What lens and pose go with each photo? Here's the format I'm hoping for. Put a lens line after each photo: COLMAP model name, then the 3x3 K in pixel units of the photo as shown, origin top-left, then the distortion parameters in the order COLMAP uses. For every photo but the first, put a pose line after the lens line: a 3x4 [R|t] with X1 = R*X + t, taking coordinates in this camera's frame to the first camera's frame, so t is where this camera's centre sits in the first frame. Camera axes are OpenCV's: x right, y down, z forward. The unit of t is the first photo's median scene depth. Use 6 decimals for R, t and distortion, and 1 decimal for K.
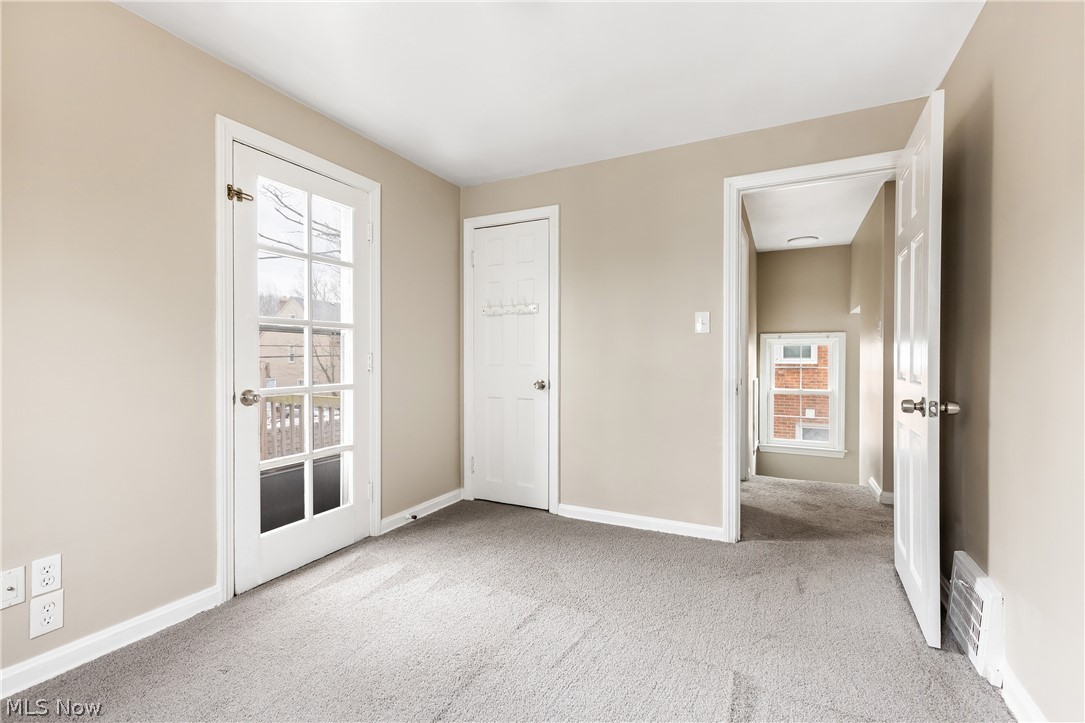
lens RADIAL K [[483.2, 0, 543.8], [0, 483.2, 359.2], [0, 0, 1]] dist [0.000485, 0.000119]
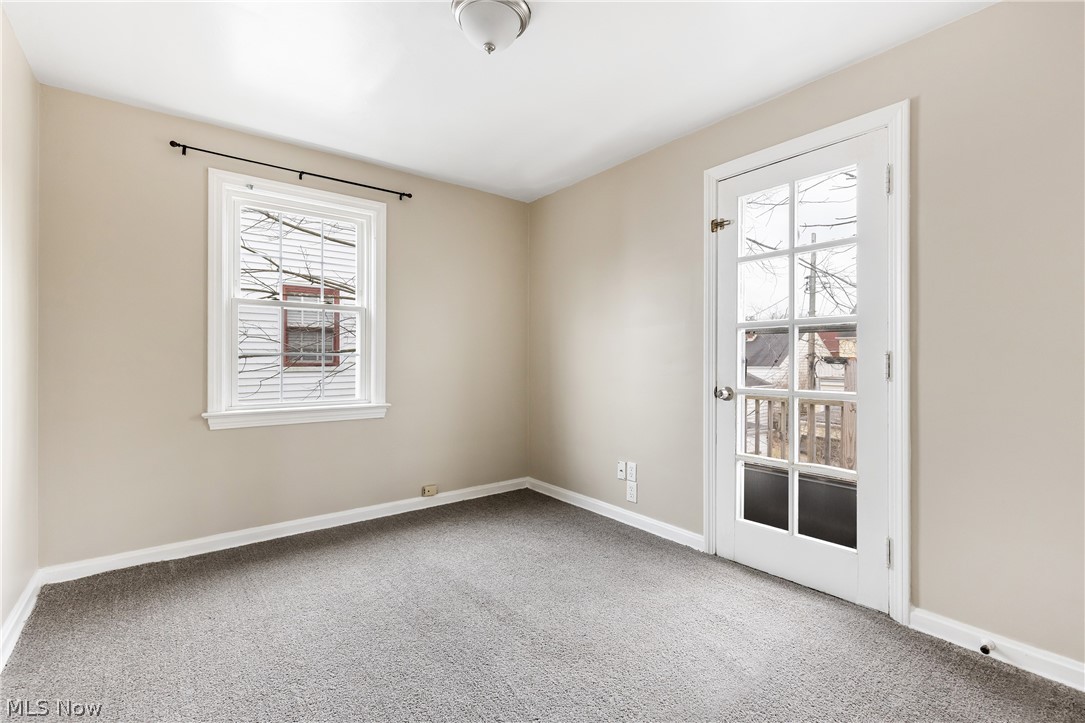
lens RADIAL K [[483.2, 0, 543.8], [0, 483.2, 359.2], [0, 0, 1]] dist [0.000485, 0.000119]
pose [[-0.424820, 0.001249, -0.905277, 0.599351], [-0.008110, 0.999954, 0.005186, -0.006351], [0.905241, 0.009545, -0.424791, 1.034831]]
